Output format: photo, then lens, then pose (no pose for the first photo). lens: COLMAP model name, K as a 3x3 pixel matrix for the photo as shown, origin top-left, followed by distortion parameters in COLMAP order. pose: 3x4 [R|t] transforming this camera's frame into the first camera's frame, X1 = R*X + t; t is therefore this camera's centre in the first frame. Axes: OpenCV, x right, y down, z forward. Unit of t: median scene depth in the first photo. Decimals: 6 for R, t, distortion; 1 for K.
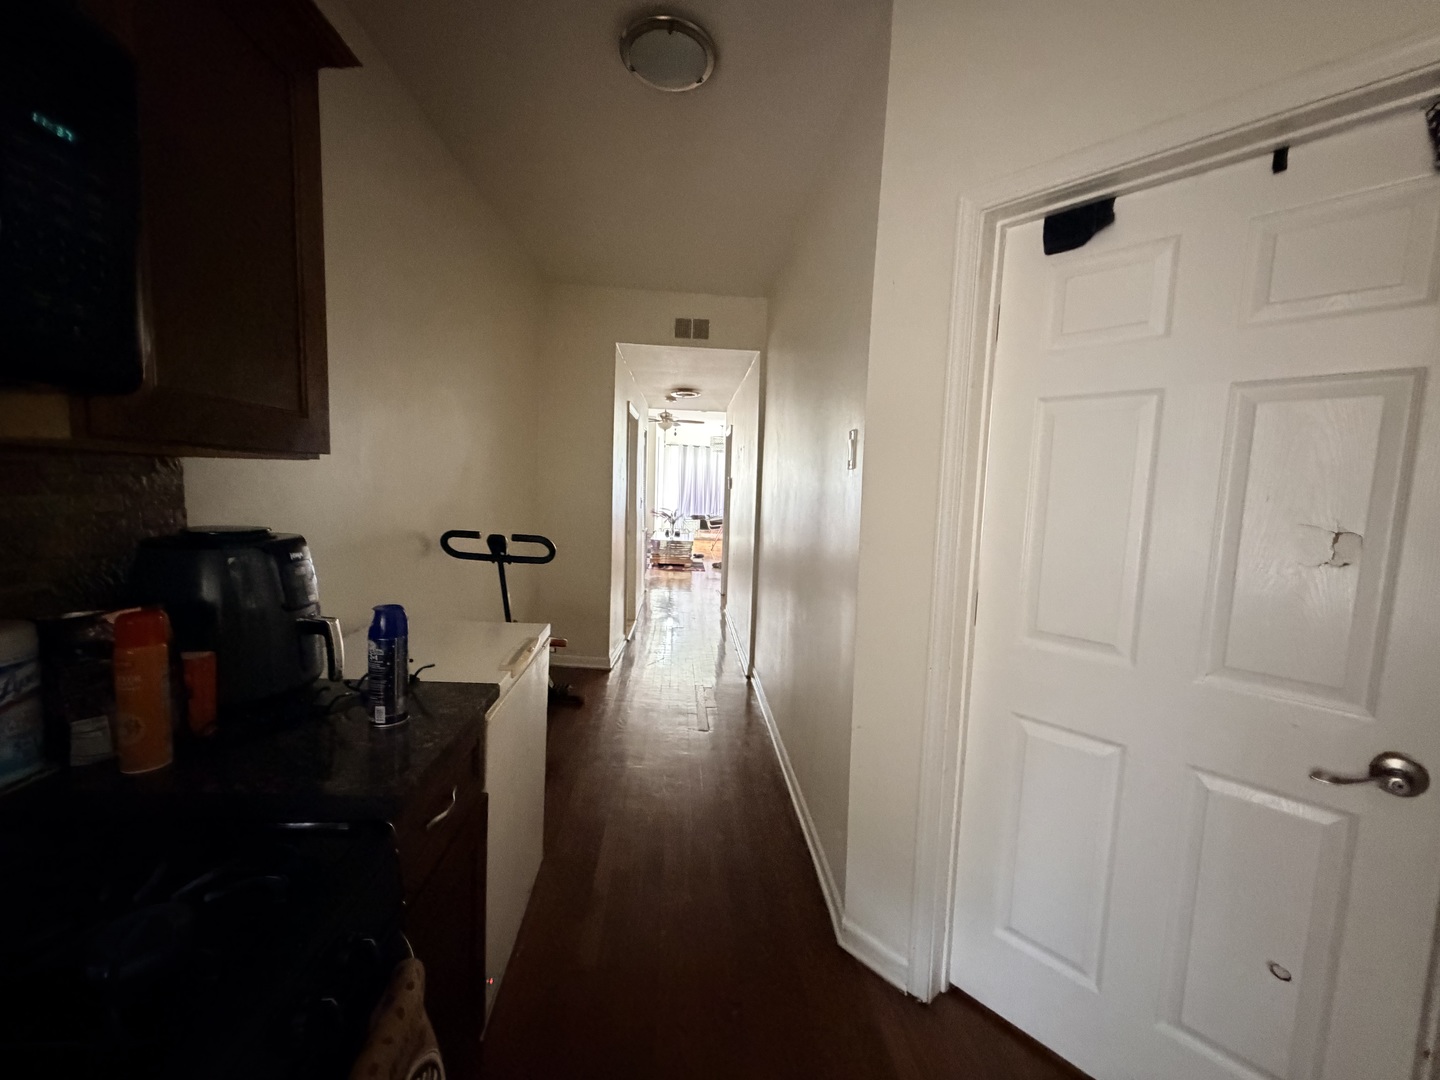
lens RADIAL K [[579.1, 0, 717.5], [0, 579.1, 539.5], [0, 0, 1]] dist [0.000352, -0.000022]
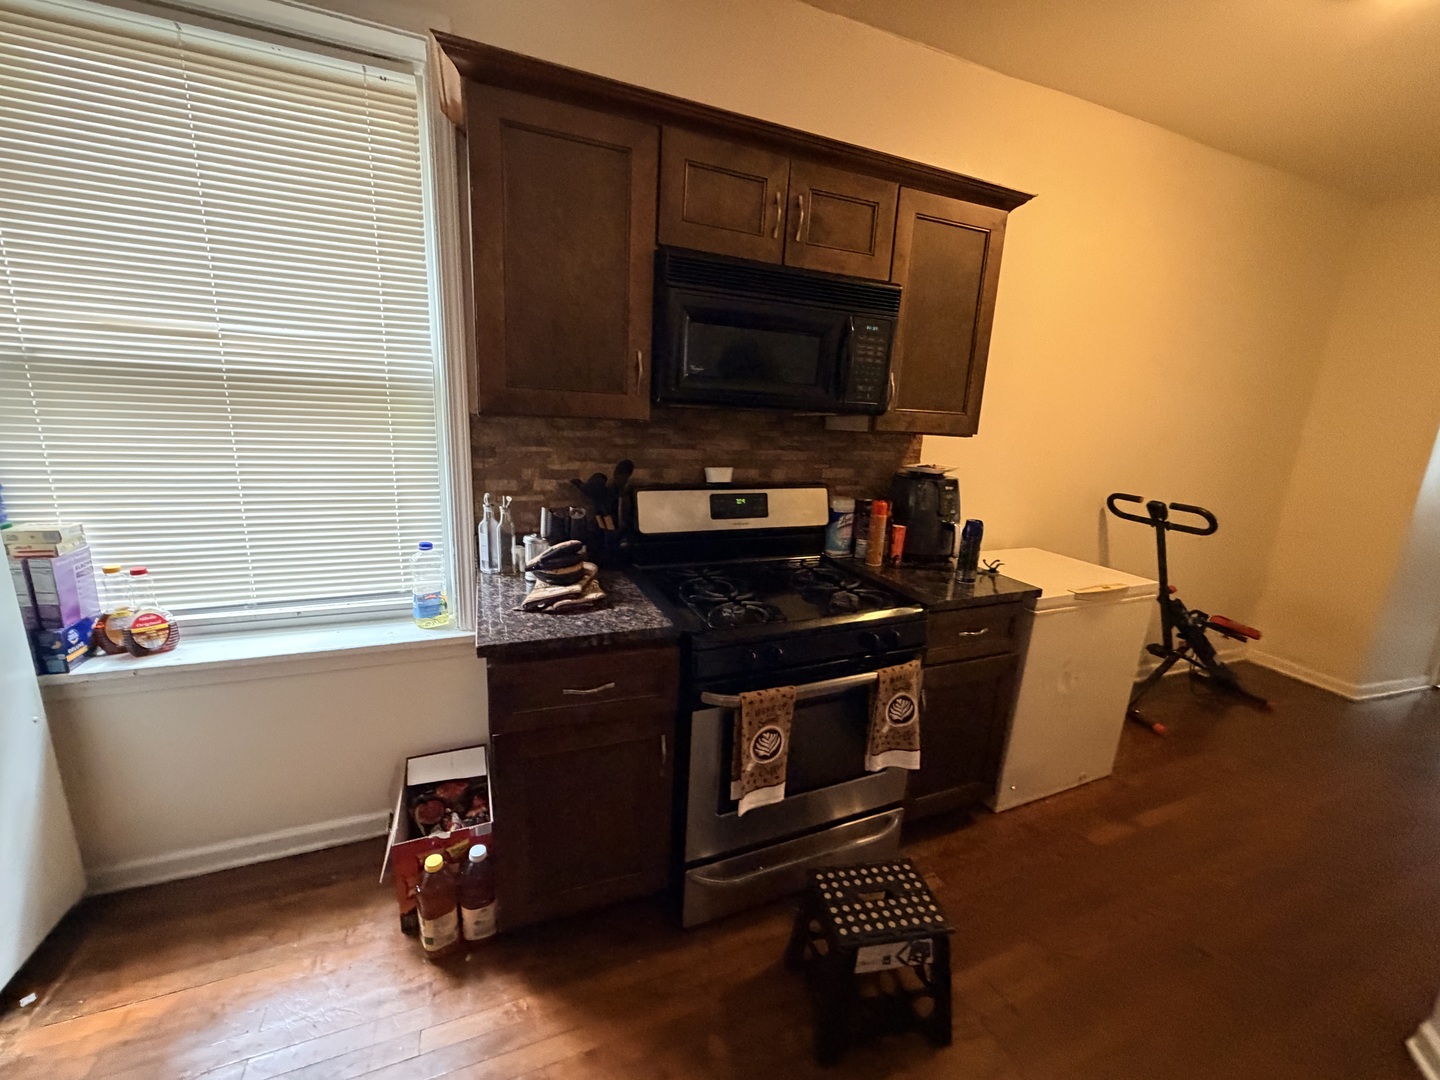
lens RADIAL K [[579.1, 0, 718.0], [0, 579.1, 543.0], [0, 0, 1]] dist [0.000352, -0.000022]
pose [[0.318487, 0.198624, -0.926884, 0.591058], [-0.127925, 0.977862, 0.165592, -0.010615], [0.939256, 0.065832, 0.336845, -0.251488]]
